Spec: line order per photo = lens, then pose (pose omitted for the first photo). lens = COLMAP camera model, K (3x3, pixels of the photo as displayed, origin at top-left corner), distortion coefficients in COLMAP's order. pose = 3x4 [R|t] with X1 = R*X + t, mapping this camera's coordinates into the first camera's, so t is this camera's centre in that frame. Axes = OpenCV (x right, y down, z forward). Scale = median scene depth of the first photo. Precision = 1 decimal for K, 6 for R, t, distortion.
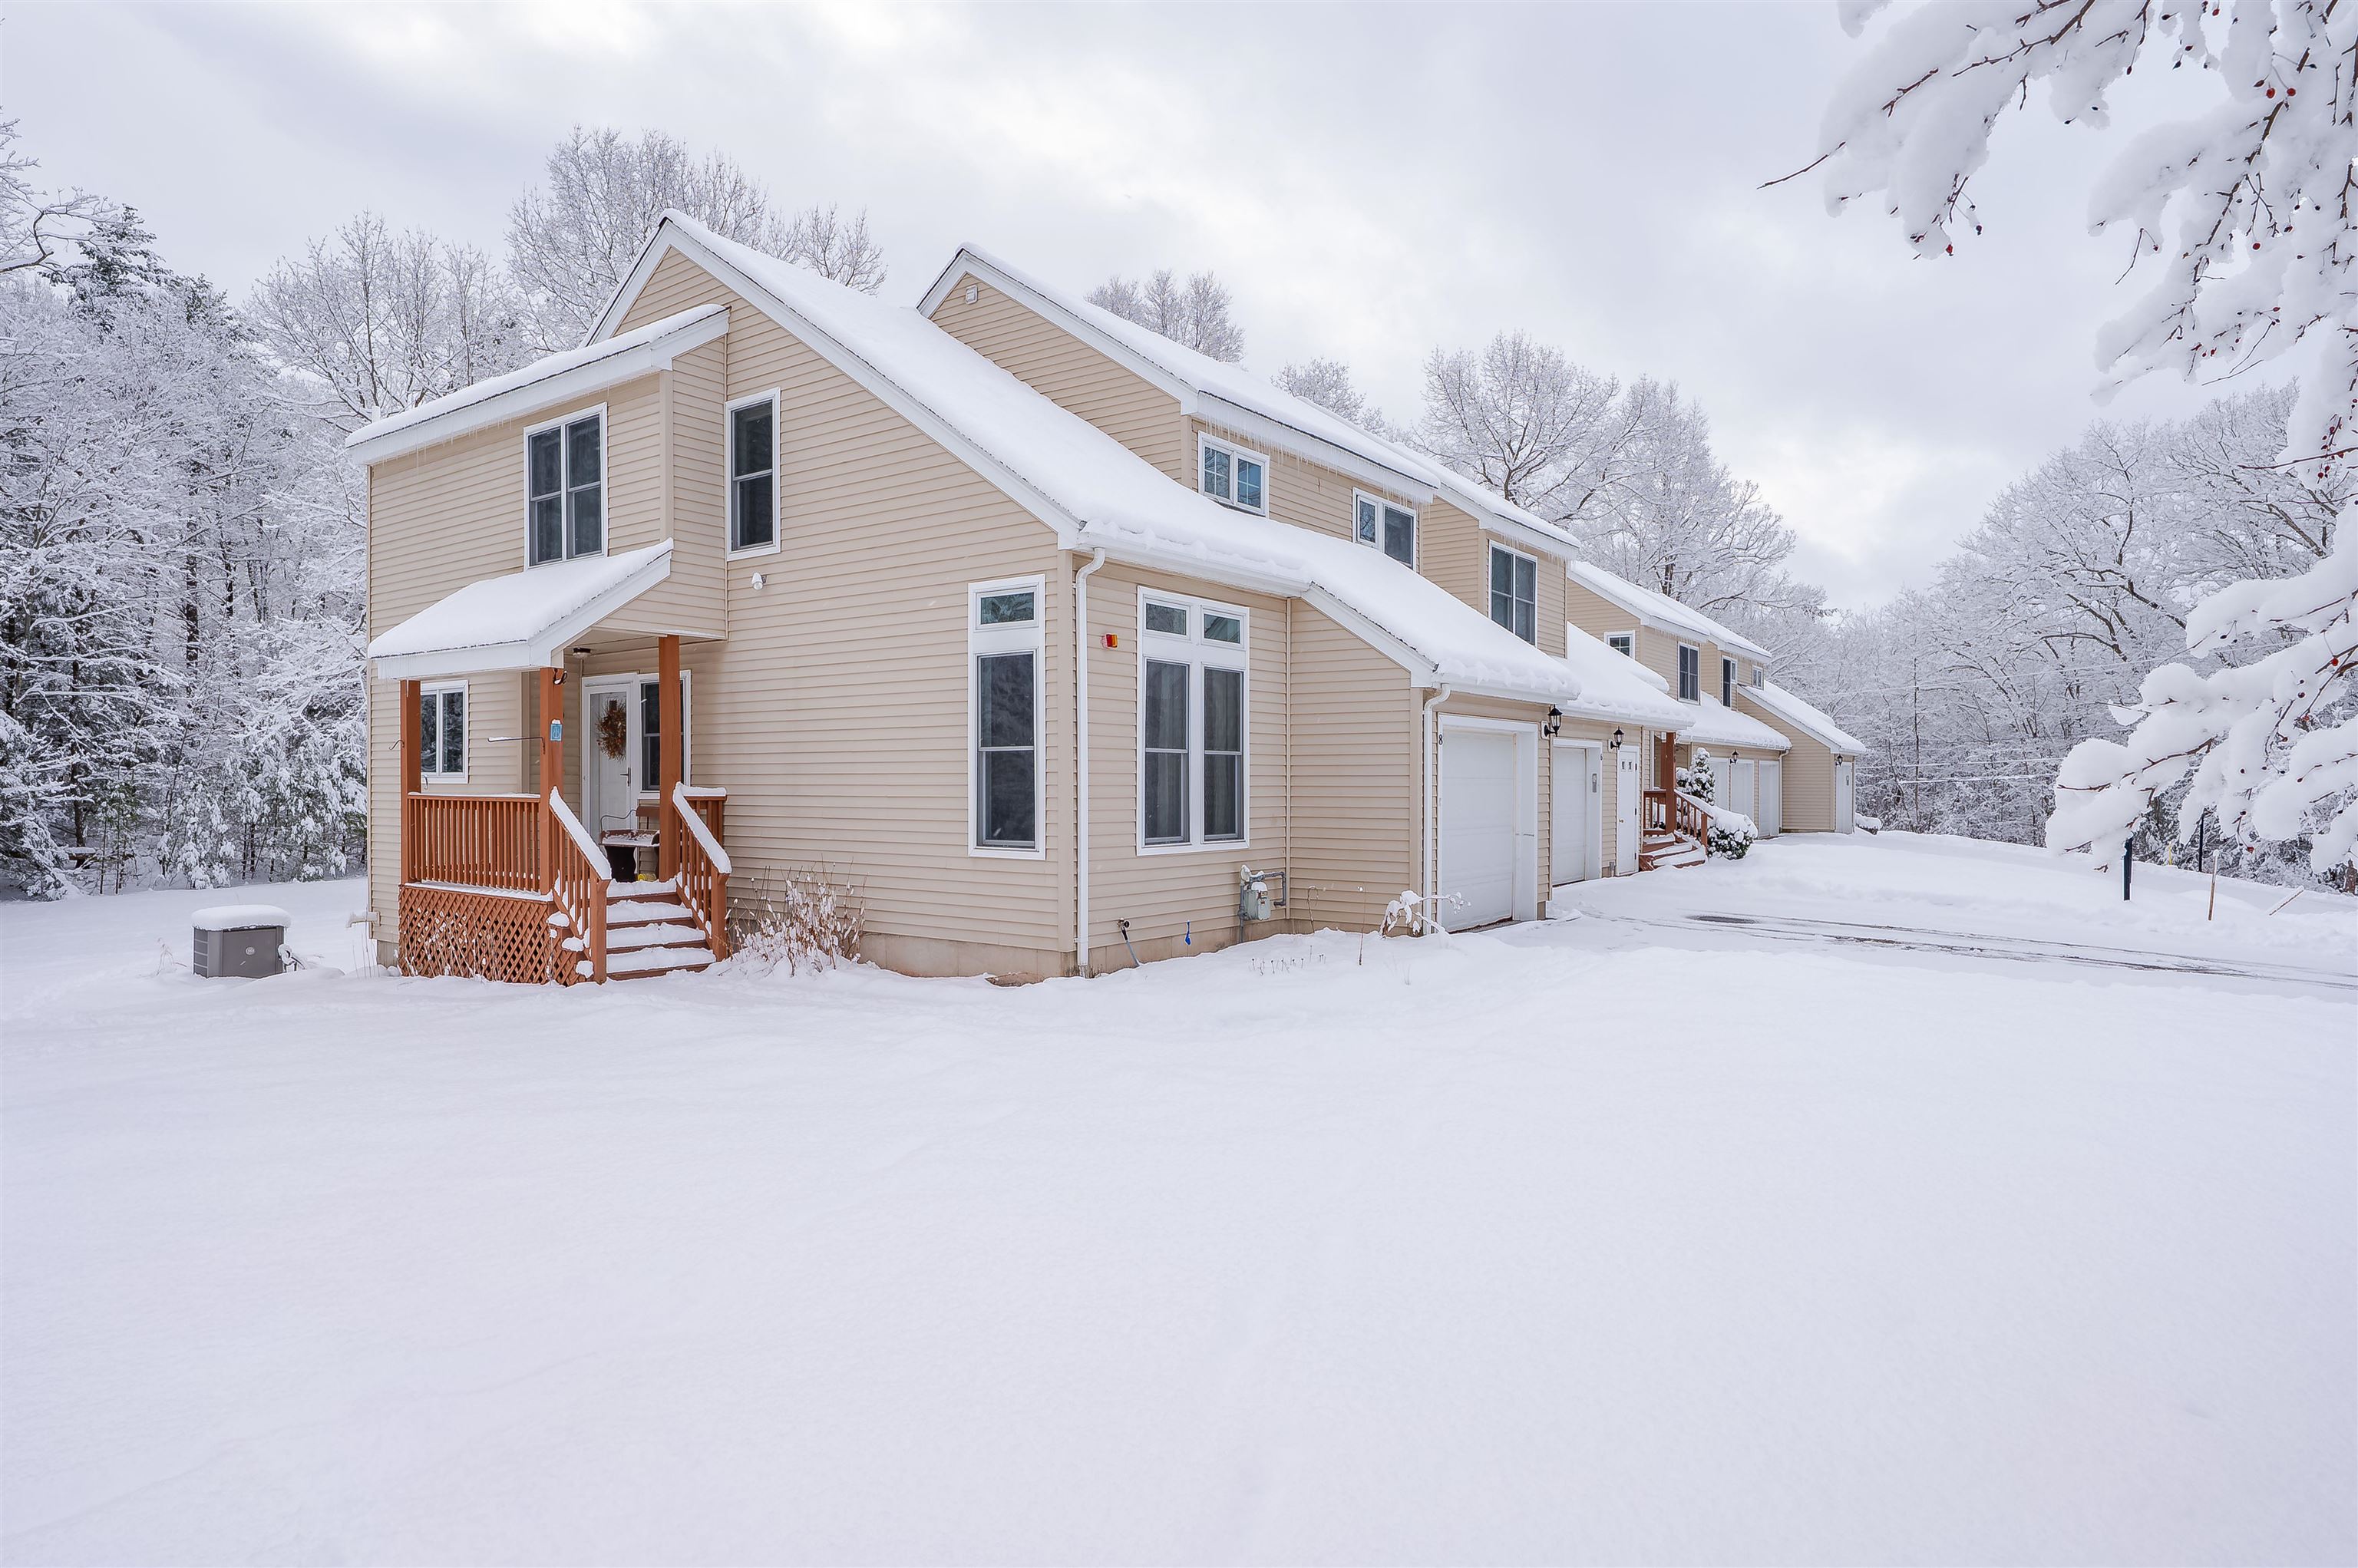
lens RADIAL K [[1306.3, 0, 1179.0], [0, 1306.3, 784.0], [0, 0, 1]] dist [0.001391, 0.000314]
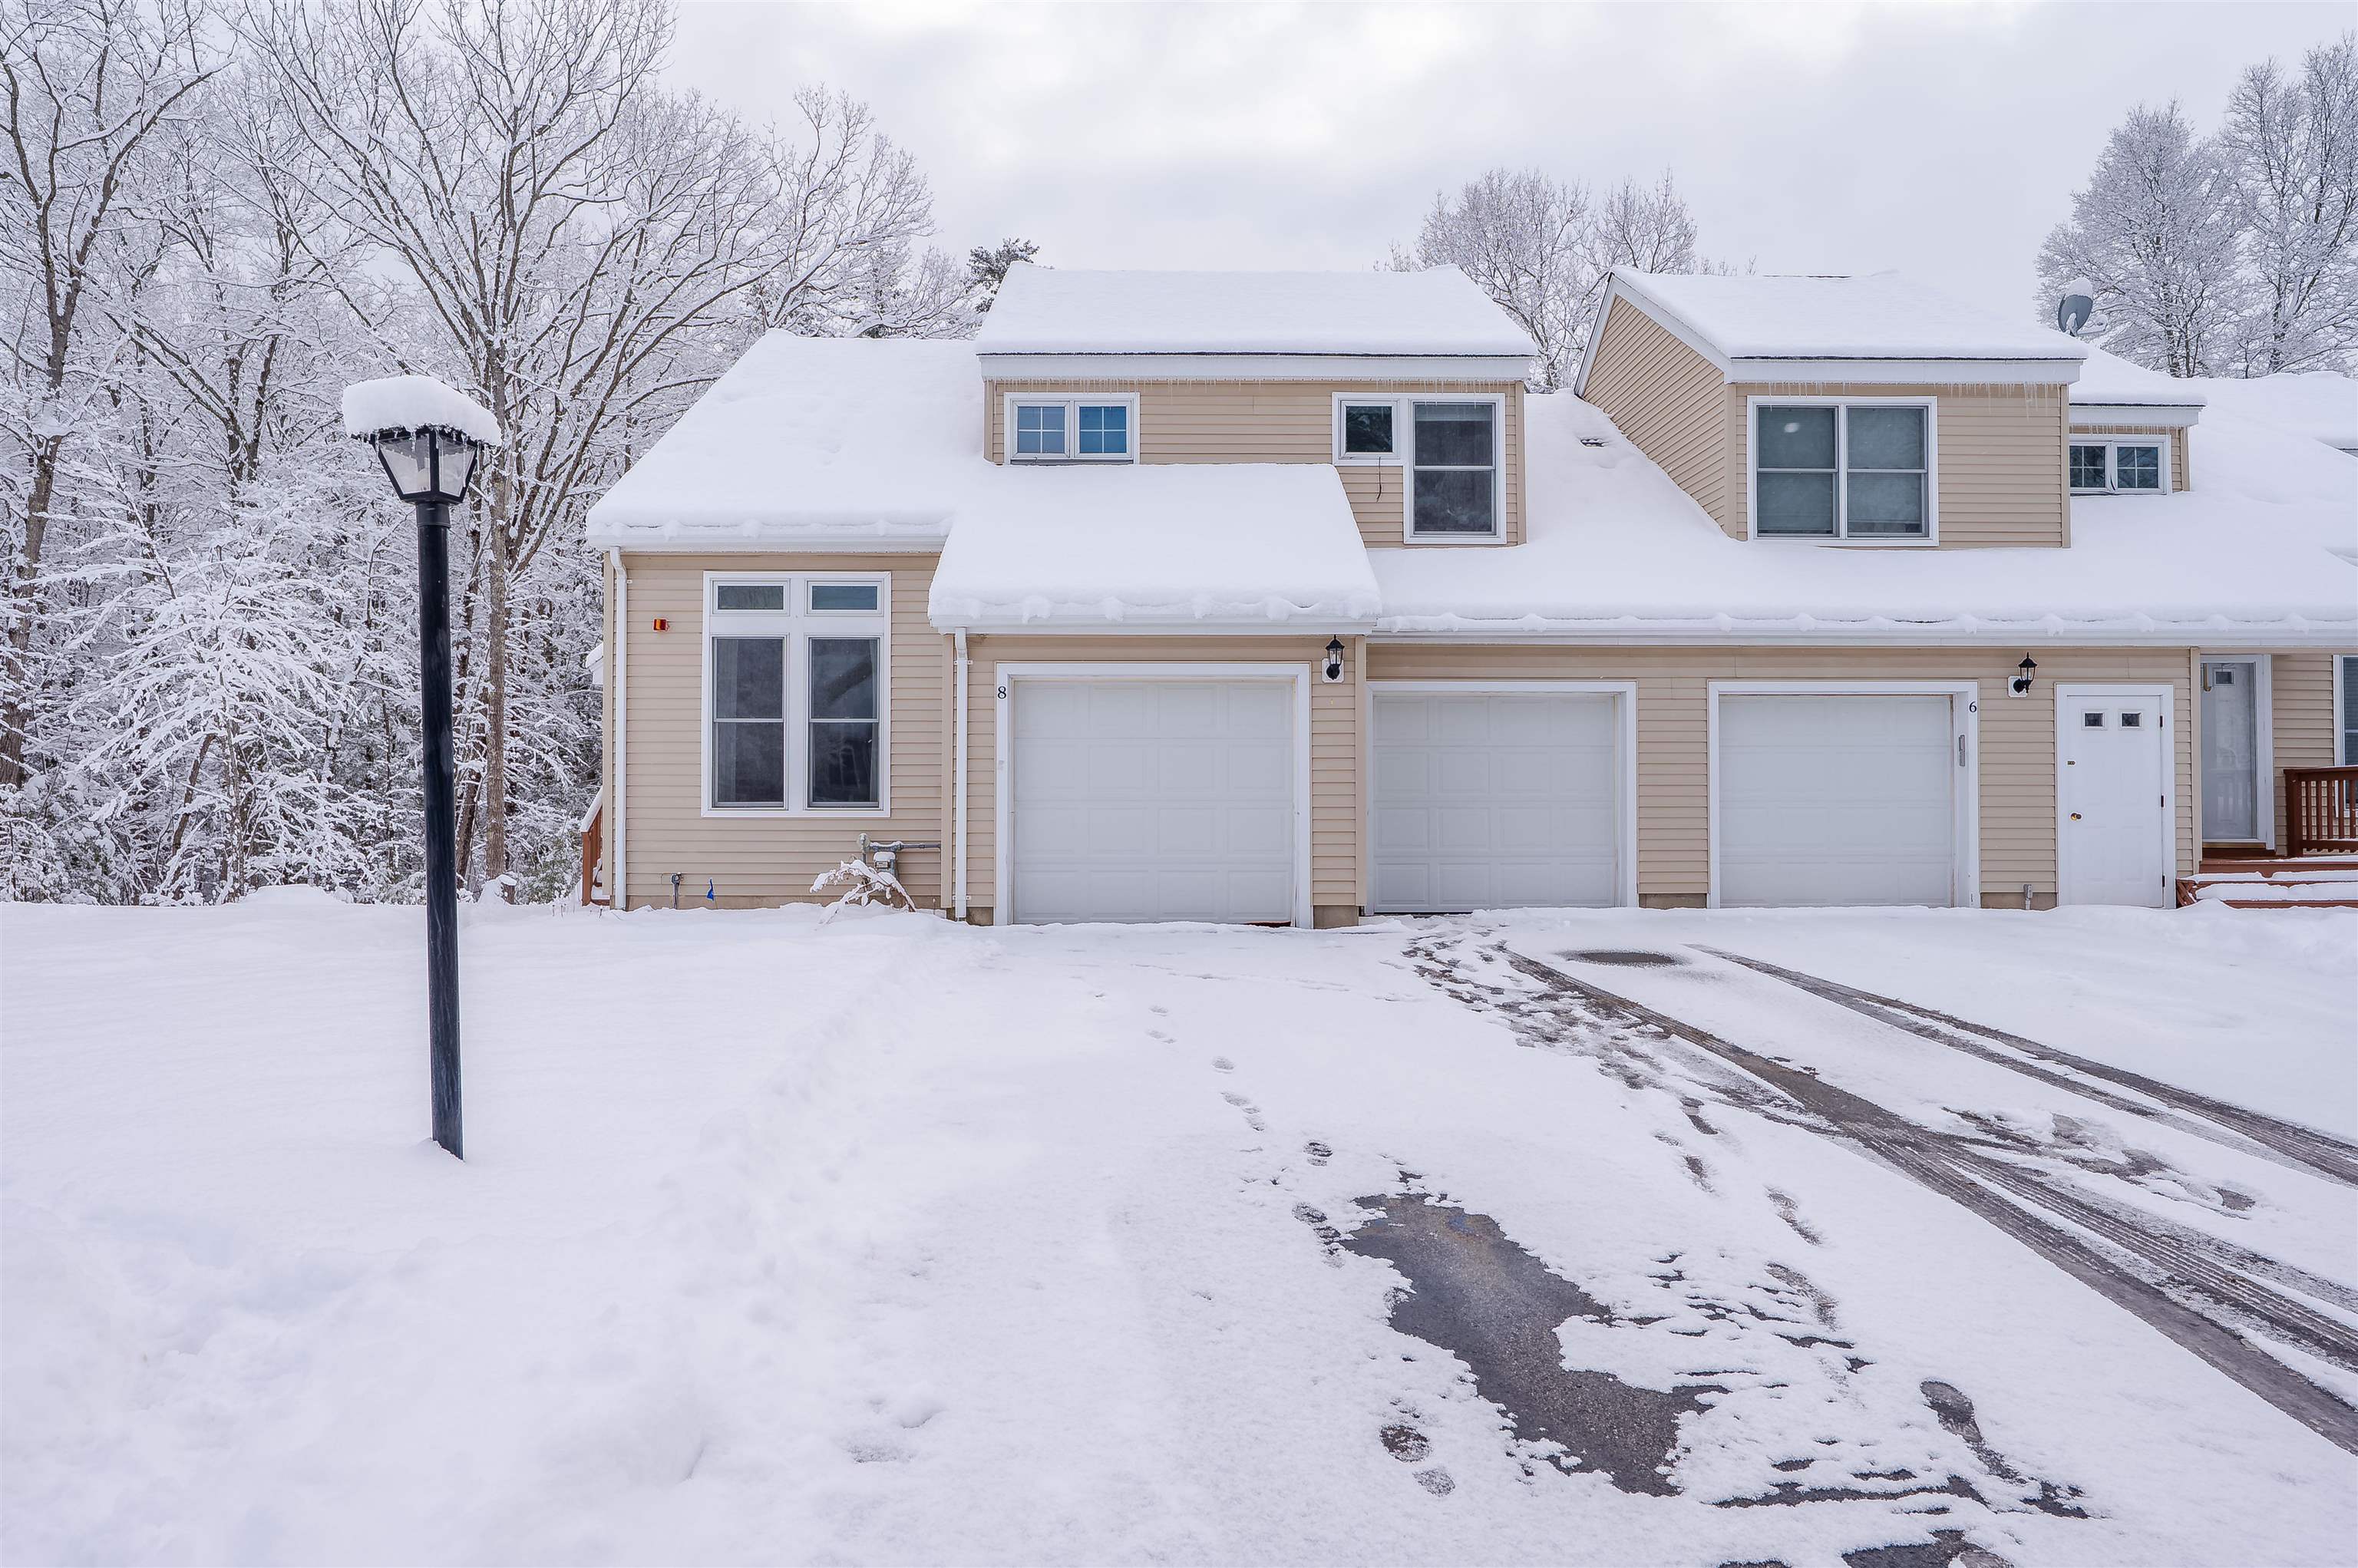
lens RADIAL K [[1306.3, 0, 1179.0], [0, 1306.3, 784.0], [0, 0, 1]] dist [0.001391, 0.000314]
pose [[0.612211, -0.014316, -0.790565, 0.972074], [0.000970, 0.999849, -0.017354, 0.042008], [0.790694, 0.009857, 0.612132, 0.580619]]
